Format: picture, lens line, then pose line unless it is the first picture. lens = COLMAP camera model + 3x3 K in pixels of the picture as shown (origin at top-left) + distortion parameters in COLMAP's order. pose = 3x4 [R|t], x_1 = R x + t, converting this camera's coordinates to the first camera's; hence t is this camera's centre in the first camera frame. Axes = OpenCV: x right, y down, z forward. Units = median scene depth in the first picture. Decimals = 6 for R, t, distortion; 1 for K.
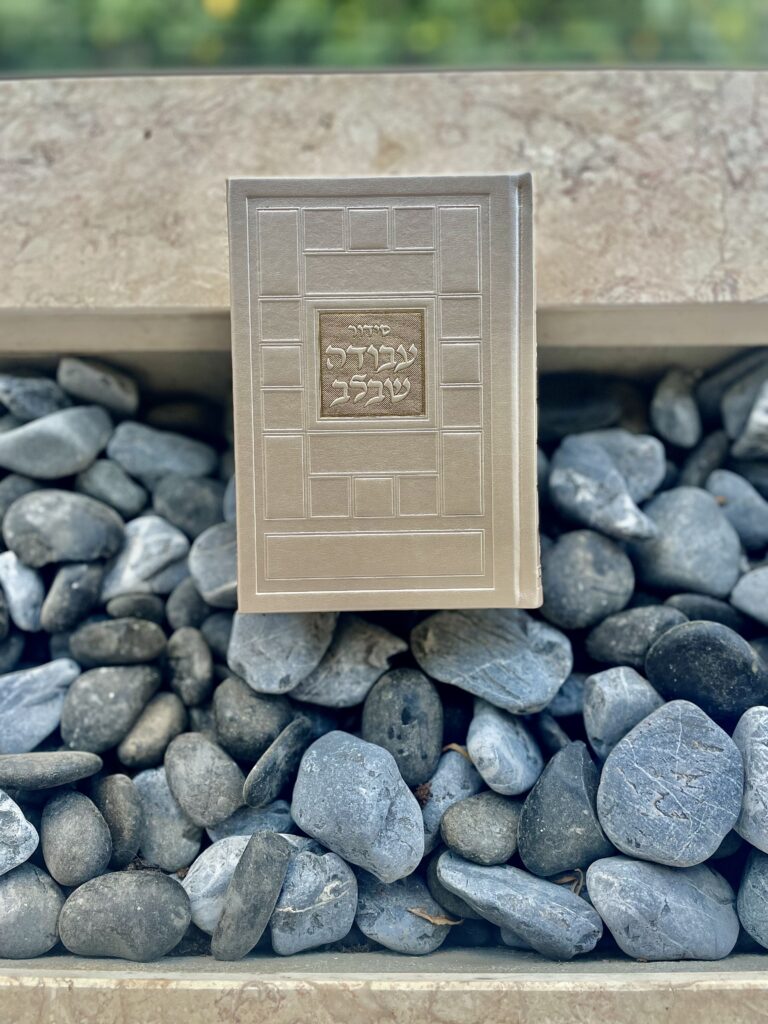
lens RADIAL K [[803.1, 0, 387.7], [0, 803.1, 495.2], [0, 0, 1]] dist [0.050515, -0.092218]
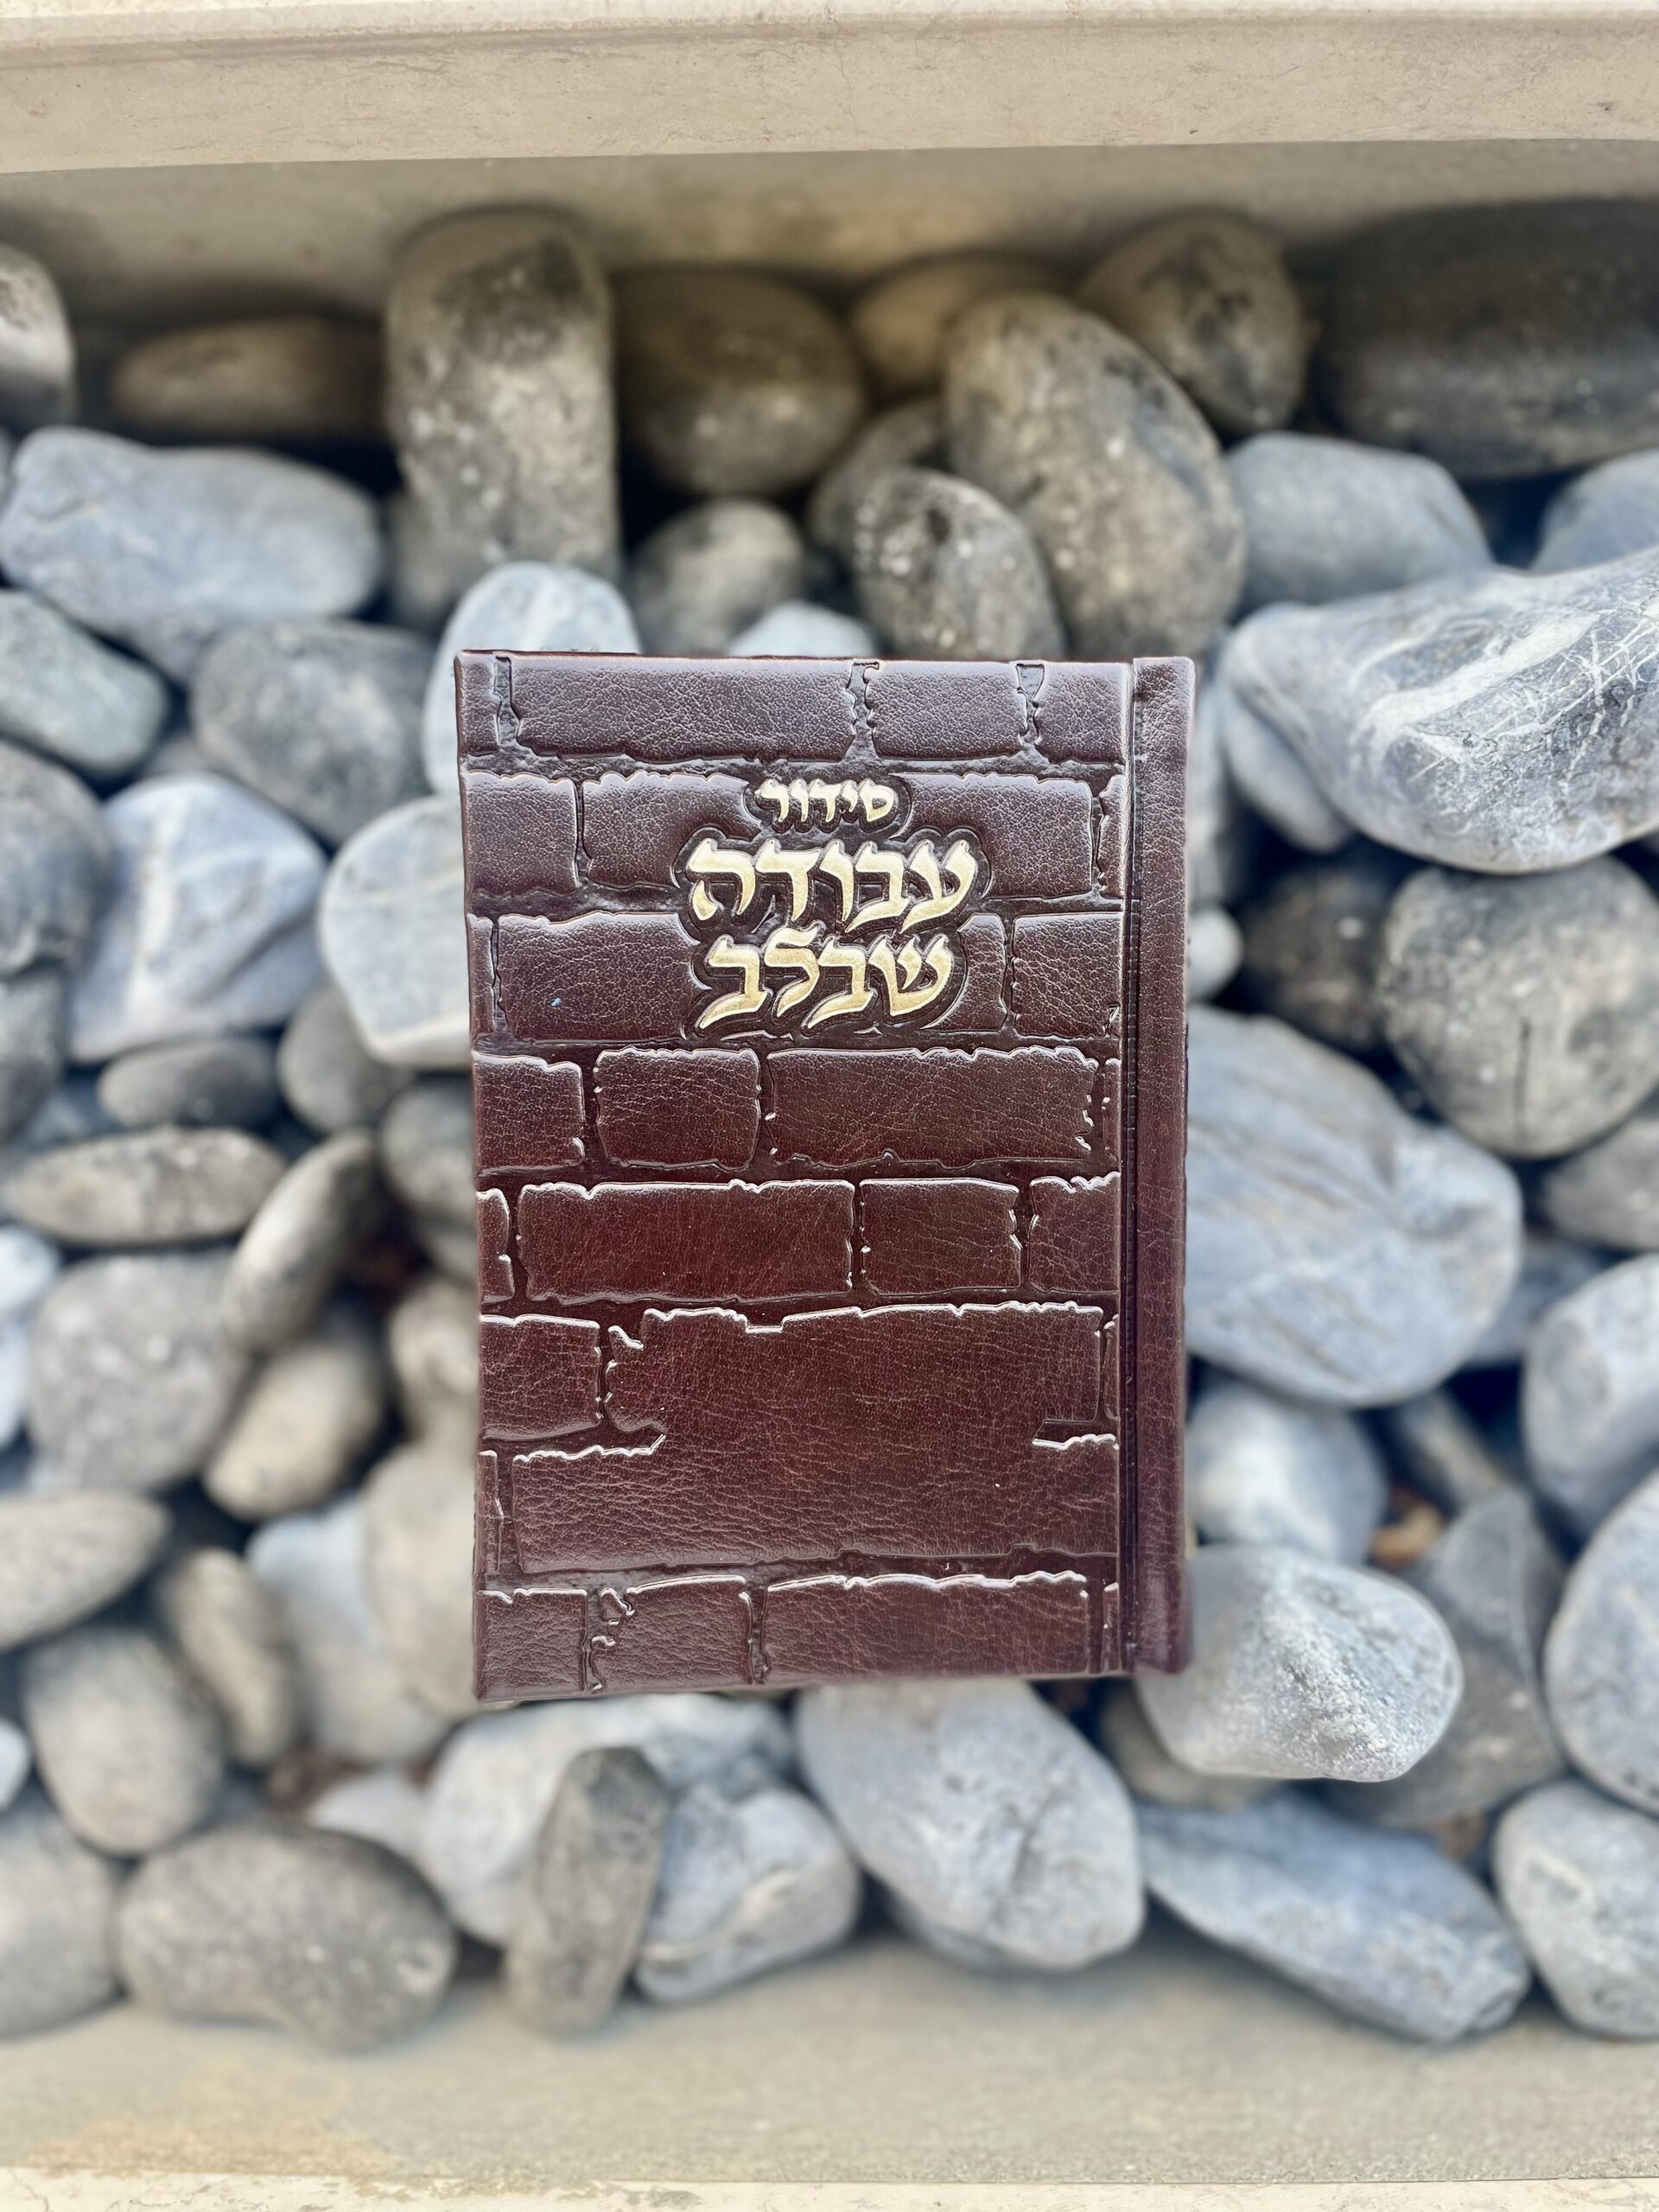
lens RADIAL K [[1734.8, 0, 832.4], [0, 1734.8, 1112.8], [0, 0, 1]] dist [0.050515, -0.092218]
pose [[0.999970, -0.005674, -0.005337, -0.048304], [0.007507, 0.884954, 0.465618, -0.179144], [0.002081, -0.465643, 0.884970, 0.377646]]
